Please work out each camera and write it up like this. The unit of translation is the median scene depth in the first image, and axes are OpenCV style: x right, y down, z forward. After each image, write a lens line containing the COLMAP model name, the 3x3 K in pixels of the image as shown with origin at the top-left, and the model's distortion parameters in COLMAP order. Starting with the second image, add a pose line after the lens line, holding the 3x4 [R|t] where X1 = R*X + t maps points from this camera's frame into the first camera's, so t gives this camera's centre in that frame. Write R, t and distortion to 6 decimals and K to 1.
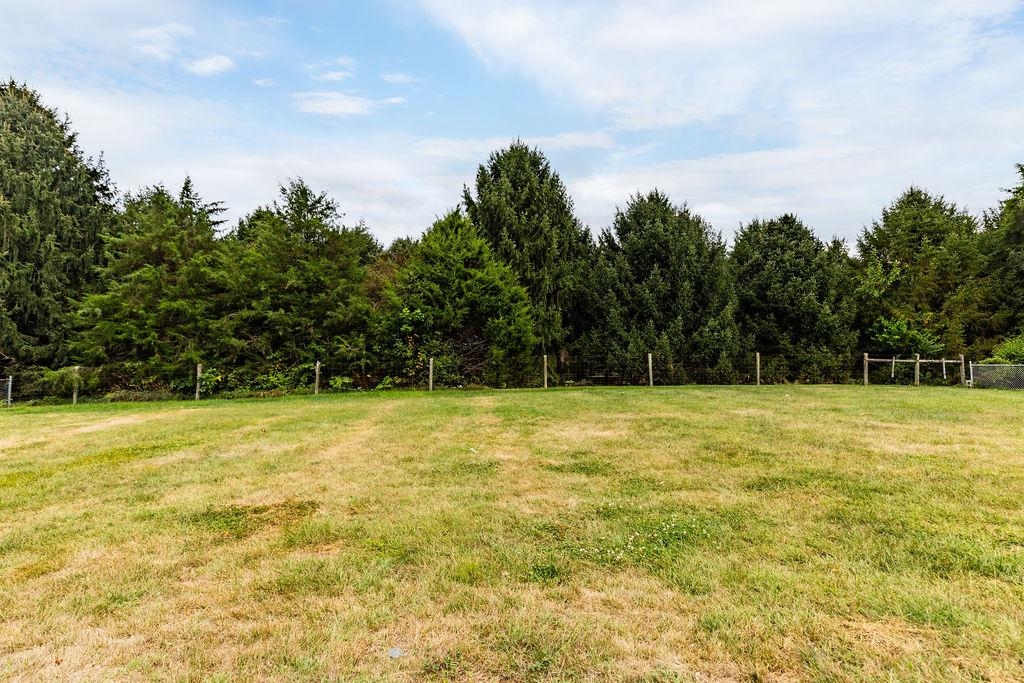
lens RADIAL K [[473.4, 0, 523.7], [0, 473.4, 356.7], [0, 0, 1]] dist [0.010088, -0.001340]
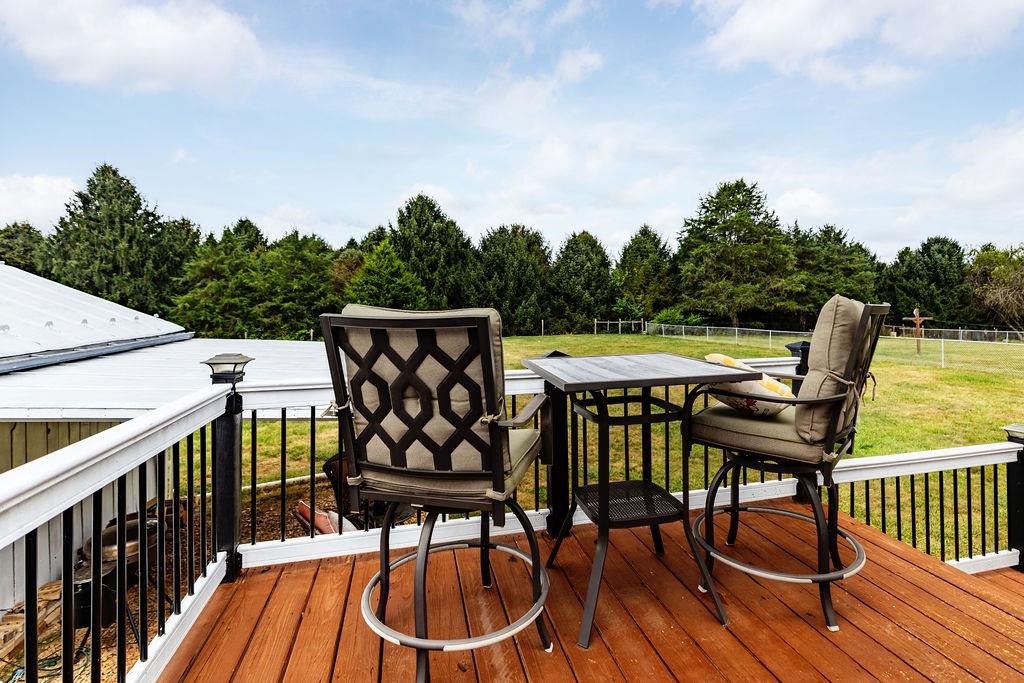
lens RADIAL K [[473.4, 0, 525.3], [0, 473.4, 302.3], [0, 0, 1]] dist [0.010088, -0.001340]
pose [[0.986810, -0.013063, 0.161356, 0.090912], [0.015178, 0.999814, -0.011885, -0.052689], [-0.161171, 0.014177, 0.986825, -0.865368]]
